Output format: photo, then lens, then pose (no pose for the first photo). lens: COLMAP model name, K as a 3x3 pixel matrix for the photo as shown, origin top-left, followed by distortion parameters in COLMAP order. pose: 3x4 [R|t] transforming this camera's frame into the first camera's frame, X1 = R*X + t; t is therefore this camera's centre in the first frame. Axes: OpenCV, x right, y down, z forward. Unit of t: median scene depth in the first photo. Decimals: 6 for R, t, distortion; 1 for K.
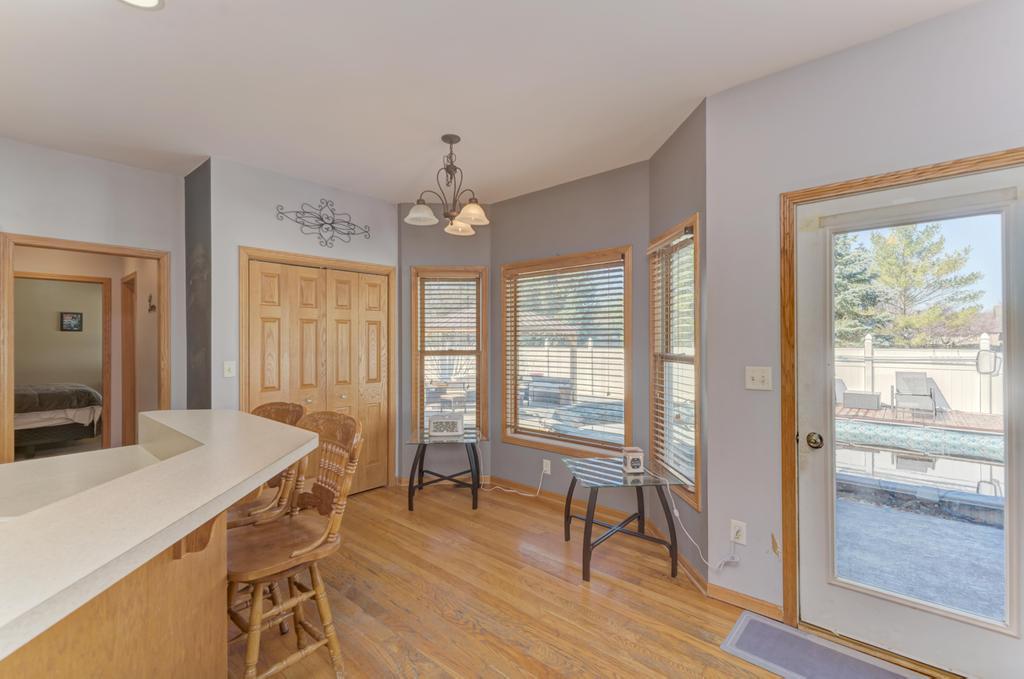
lens RADIAL K [[448.2, 0, 513.5], [0, 448.2, 343.4], [0, 0, 1]] dist [-0.000479, -0.000065]
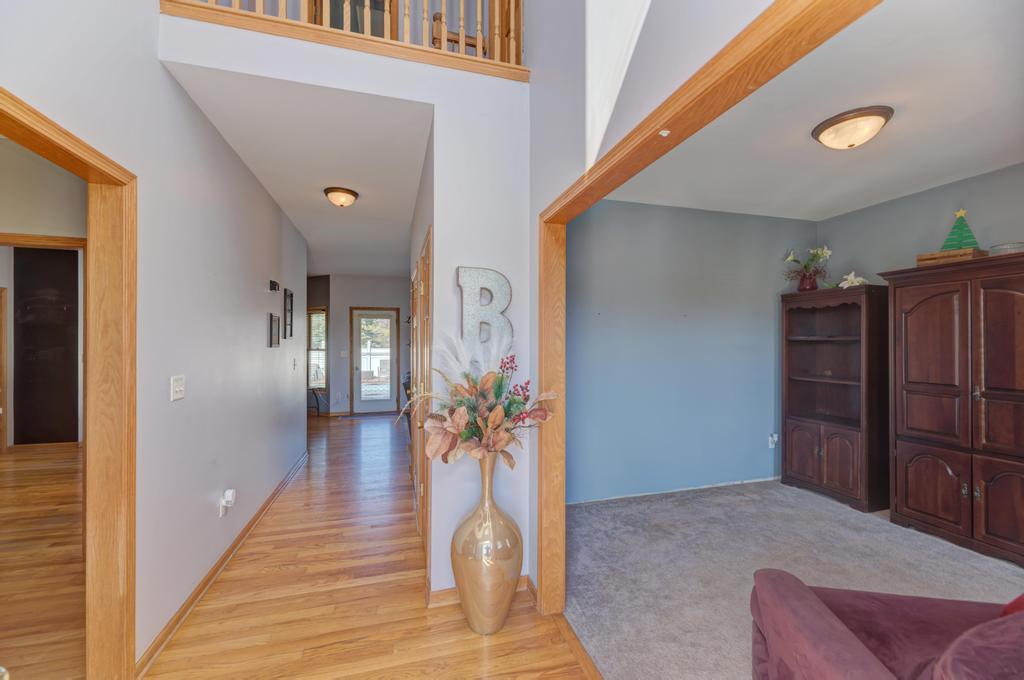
lens RADIAL K [[448.2, 0, 513.5], [0, 448.2, 343.9], [0, 0, 1]] dist [-0.000479, -0.000065]
pose [[0.556761, 0.007425, 0.830639, -1.651327], [-0.005853, 0.999970, -0.005016, -0.000093], [-0.830652, -0.002069, 0.556788, -2.106633]]
